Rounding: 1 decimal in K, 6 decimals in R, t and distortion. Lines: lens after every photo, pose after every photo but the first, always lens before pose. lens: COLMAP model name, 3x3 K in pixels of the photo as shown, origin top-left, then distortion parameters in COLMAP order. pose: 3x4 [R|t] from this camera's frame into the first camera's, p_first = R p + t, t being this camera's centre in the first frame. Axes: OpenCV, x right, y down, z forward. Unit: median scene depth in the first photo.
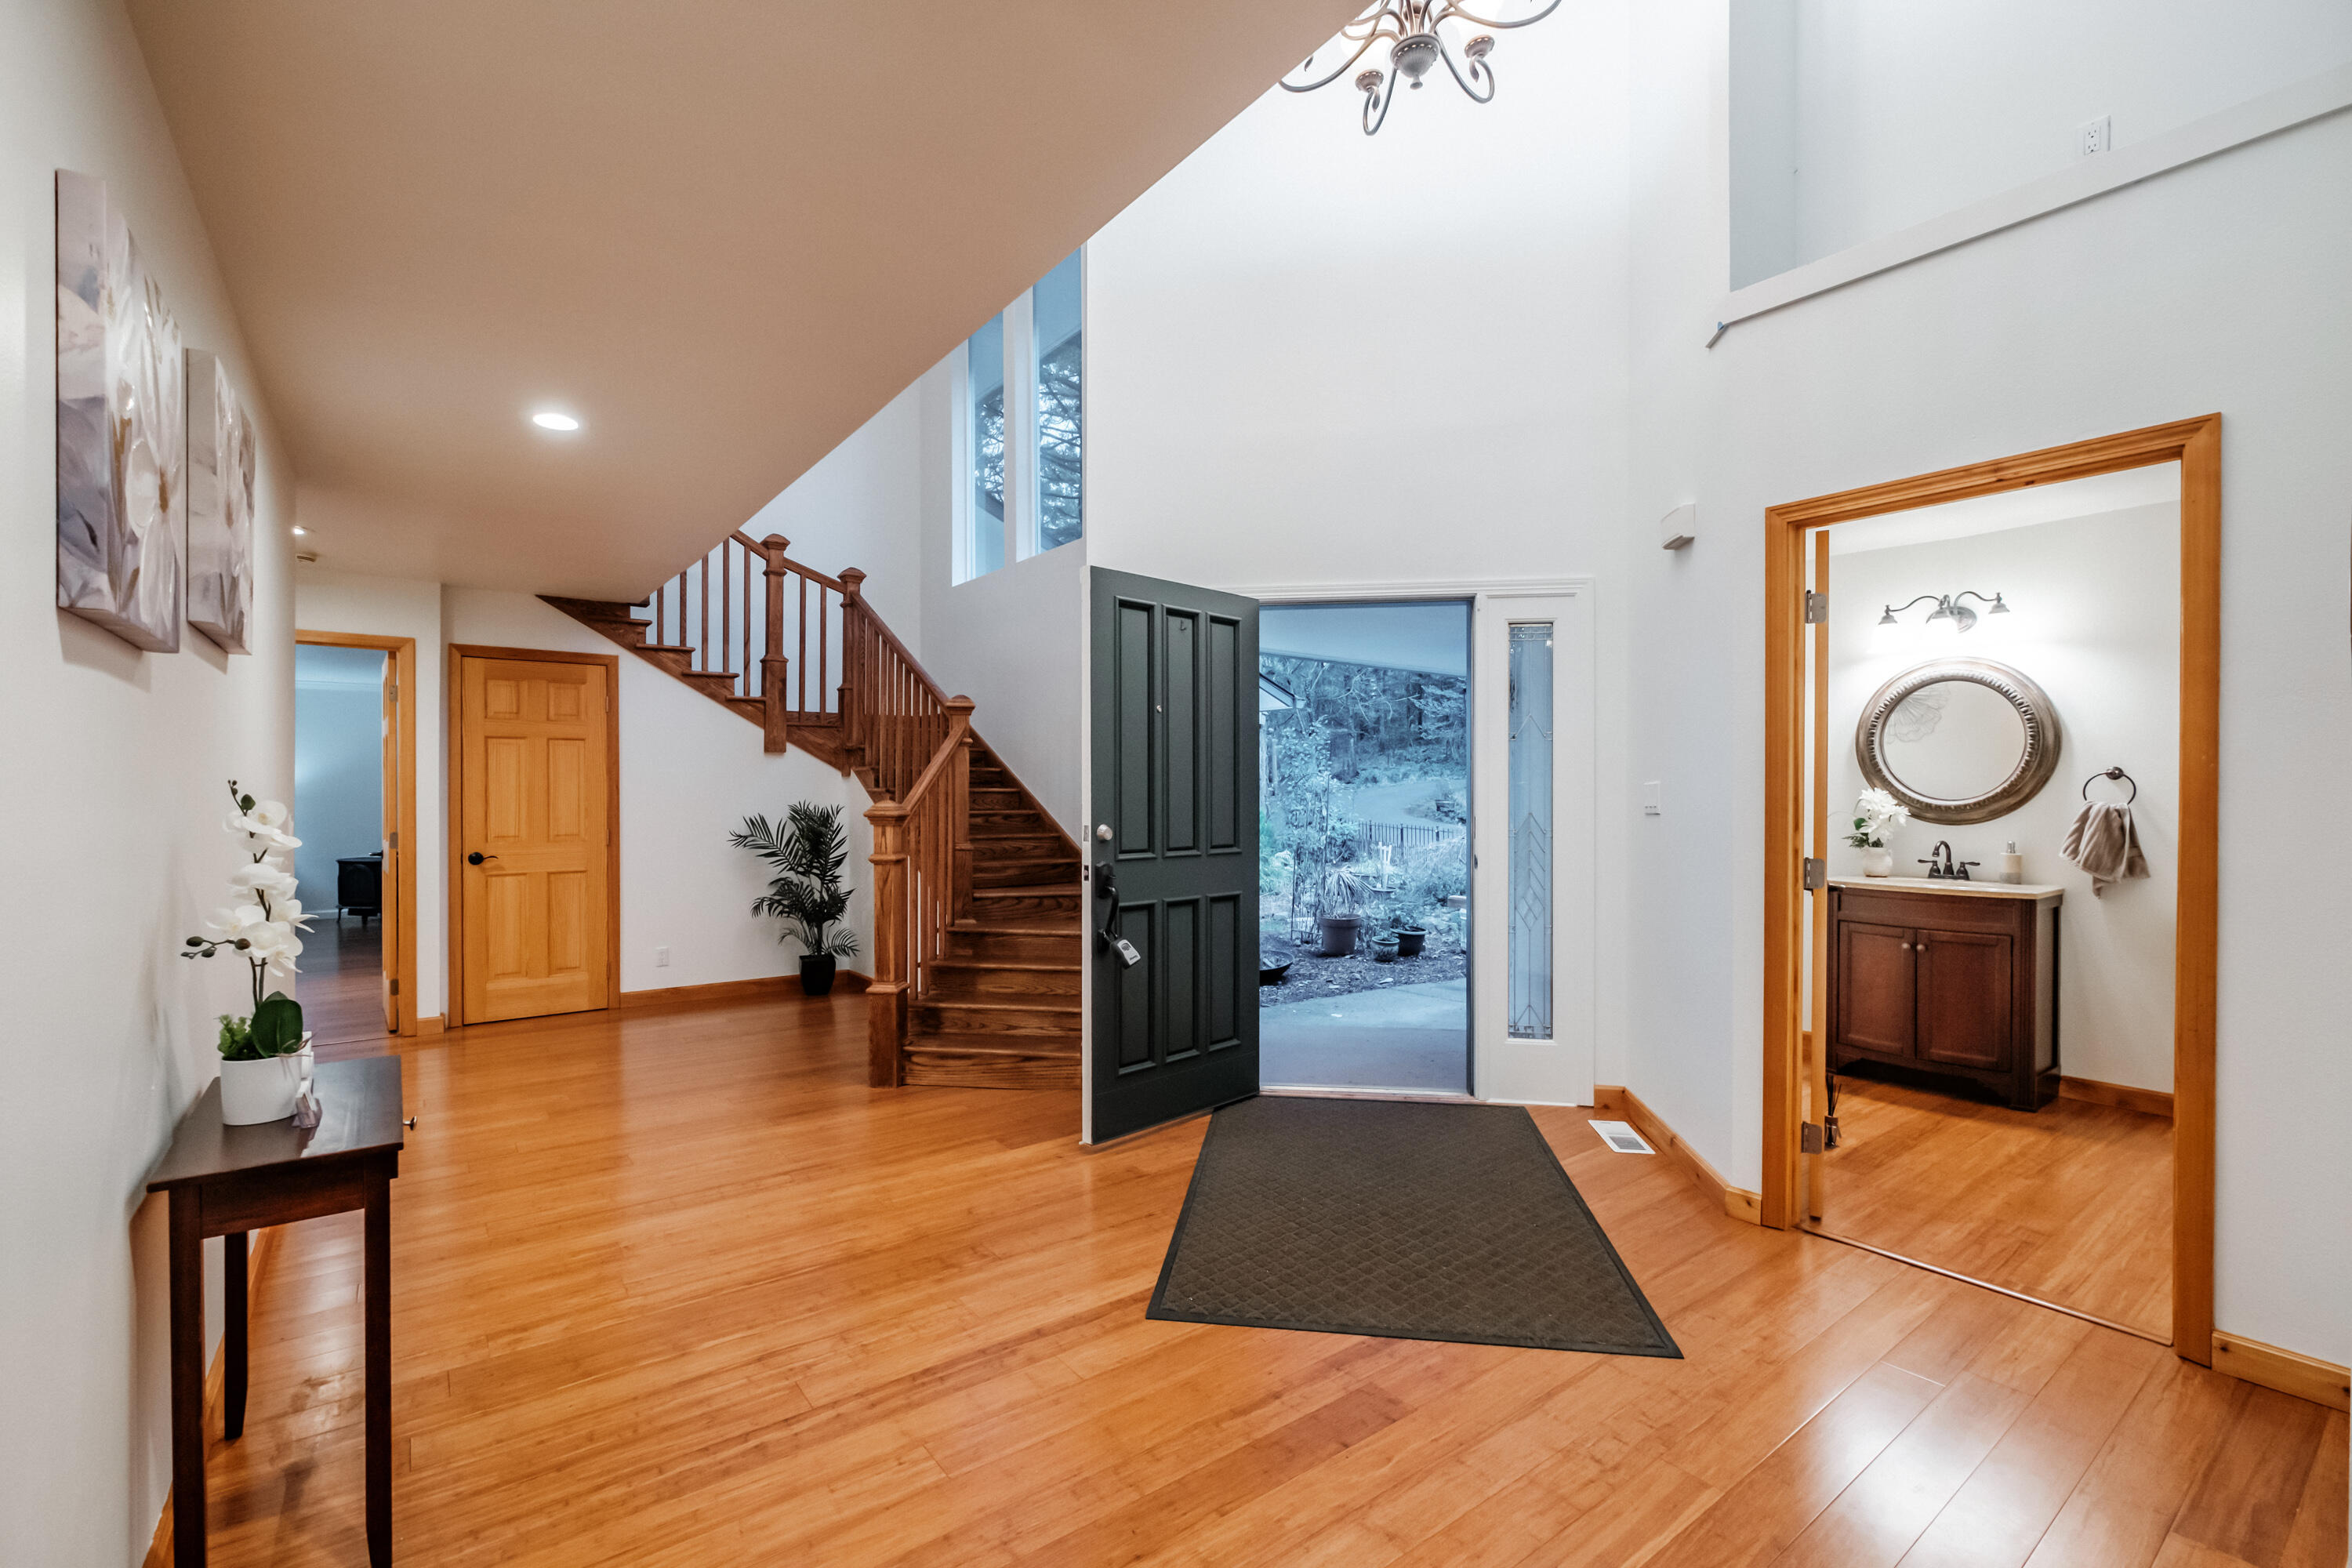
lens RADIAL K [[1026.1, 0, 1160.5], [0, 1026.1, 790.6], [0, 0, 1]] dist [-0.003017, -0.000291]
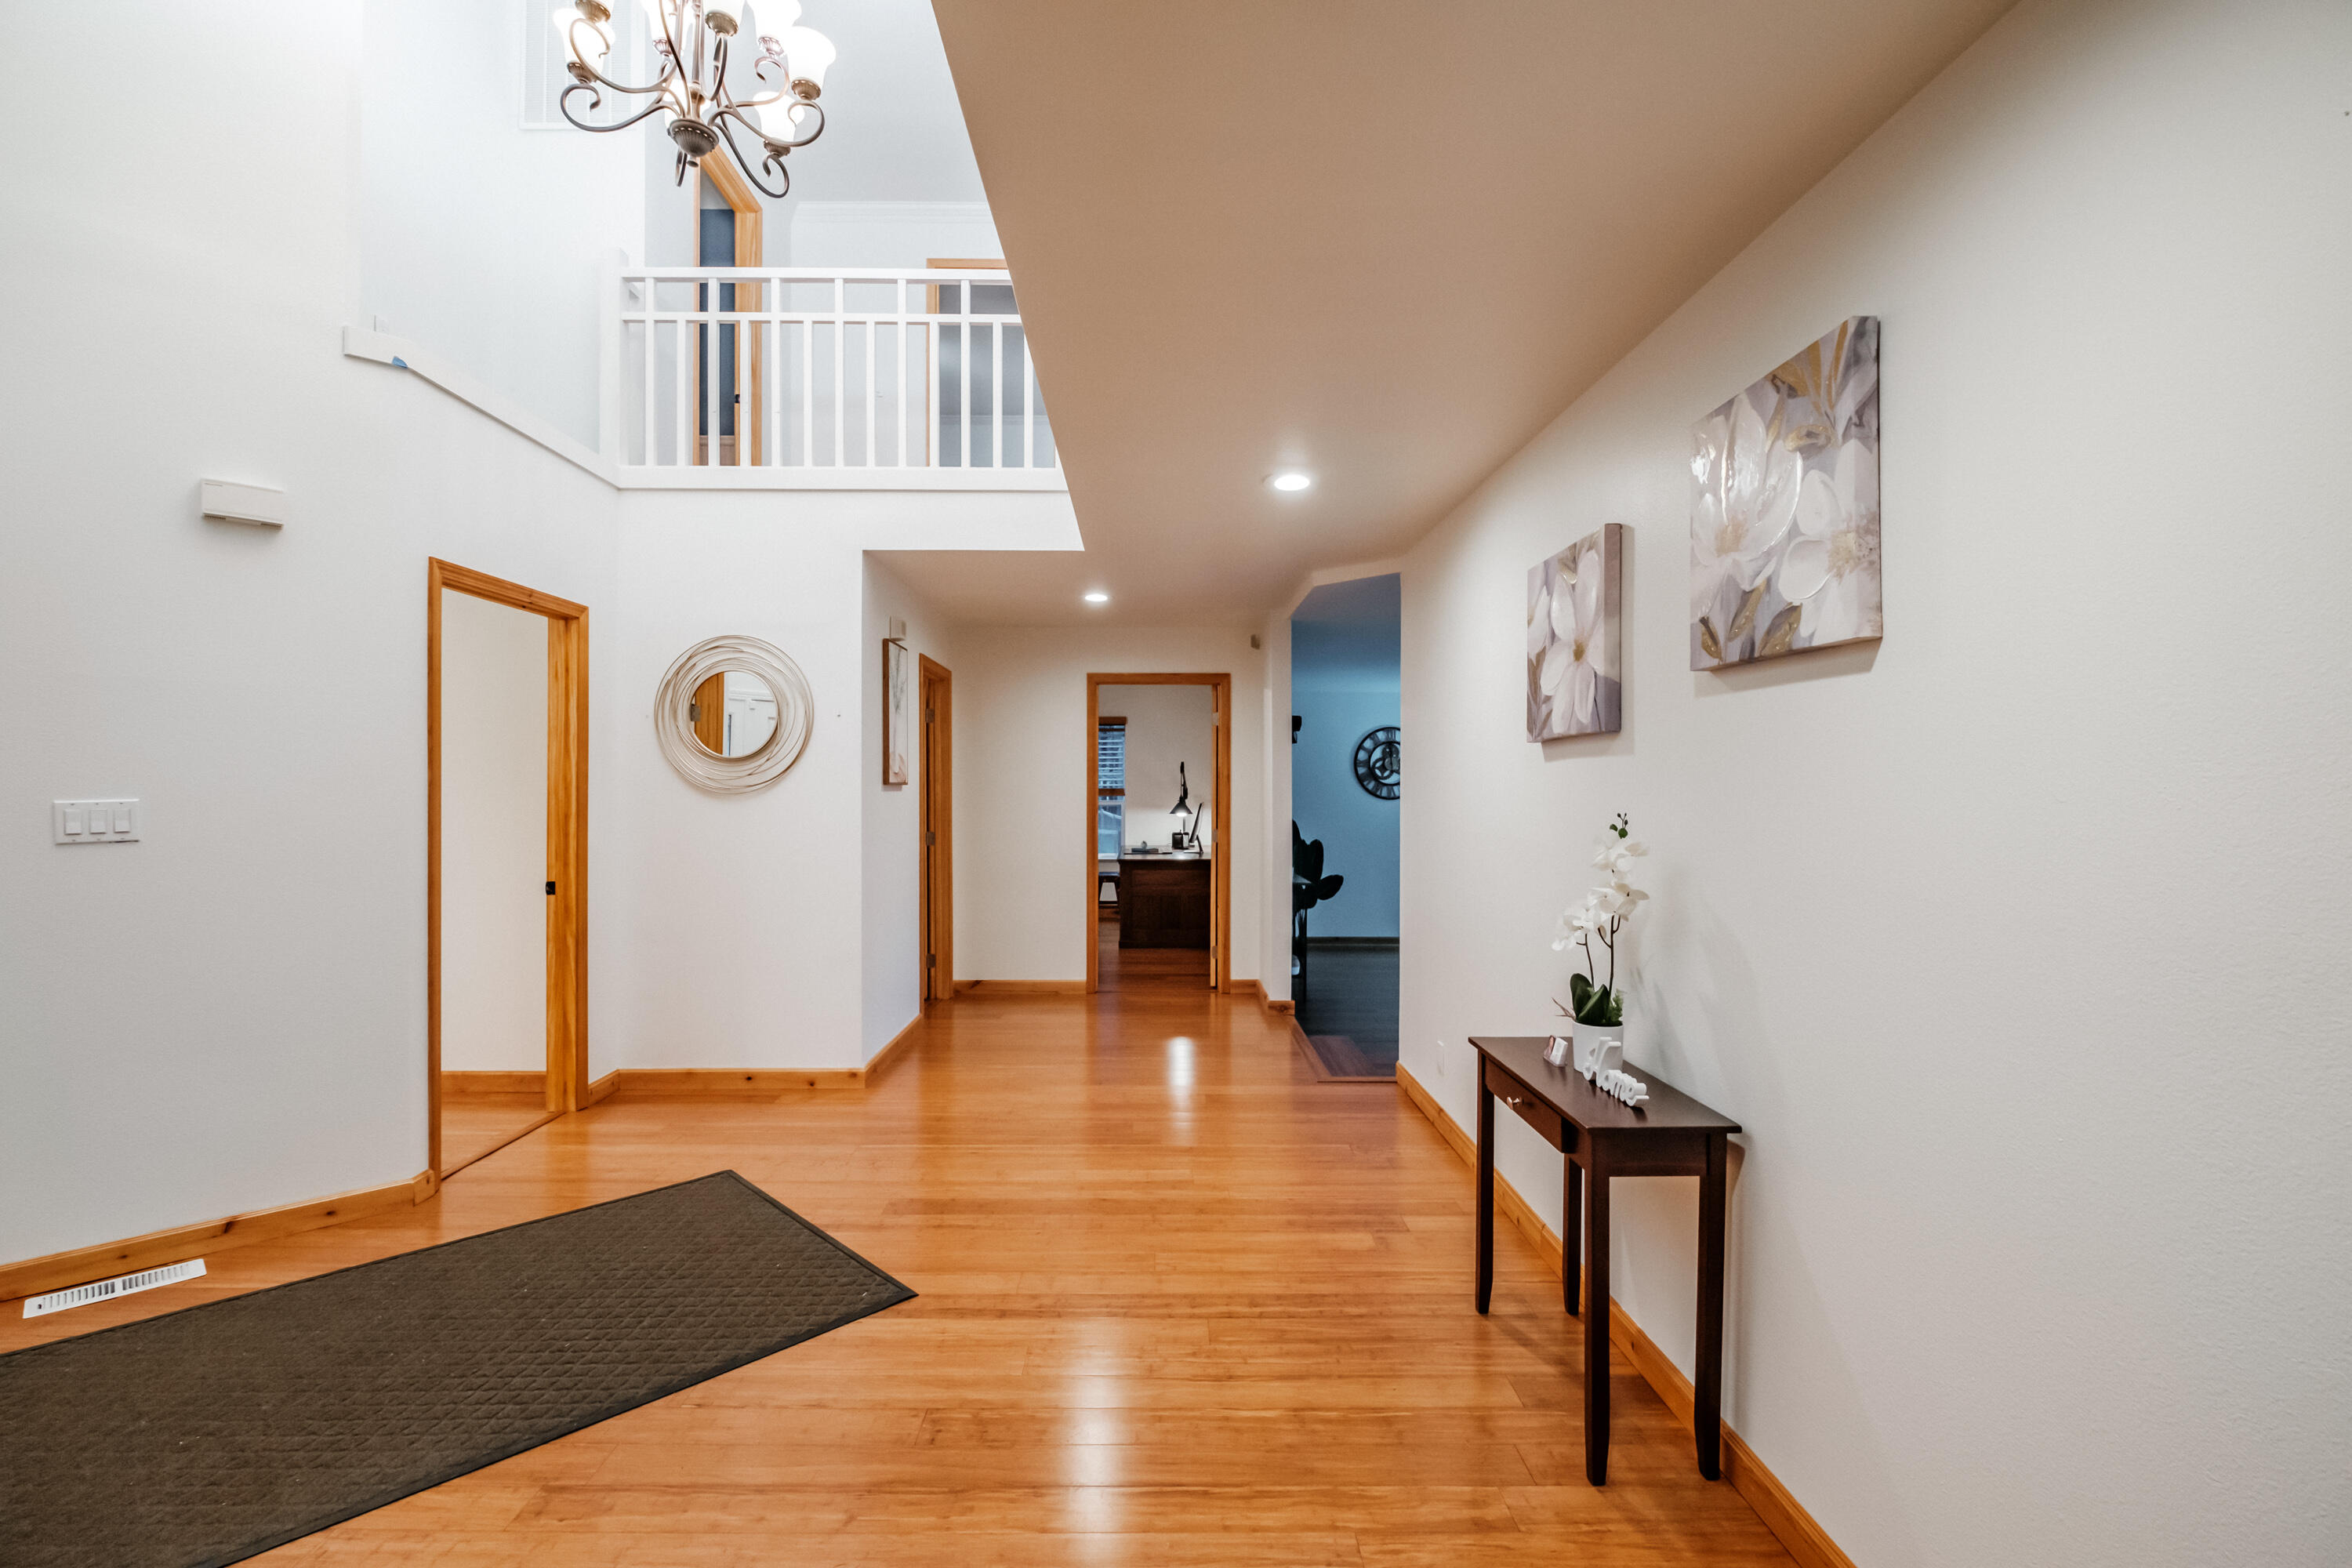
lens RADIAL K [[1026.1, 0, 1164.0], [0, 1026.1, 794.4], [0, 0, 1]] dist [-0.003017, -0.000291]
pose [[-0.815364, -0.005079, 0.578927, -1.008485], [-0.005307, 0.999985, 0.001298, -0.027984], [-0.578924, -0.002014, -0.815379, 2.040786]]
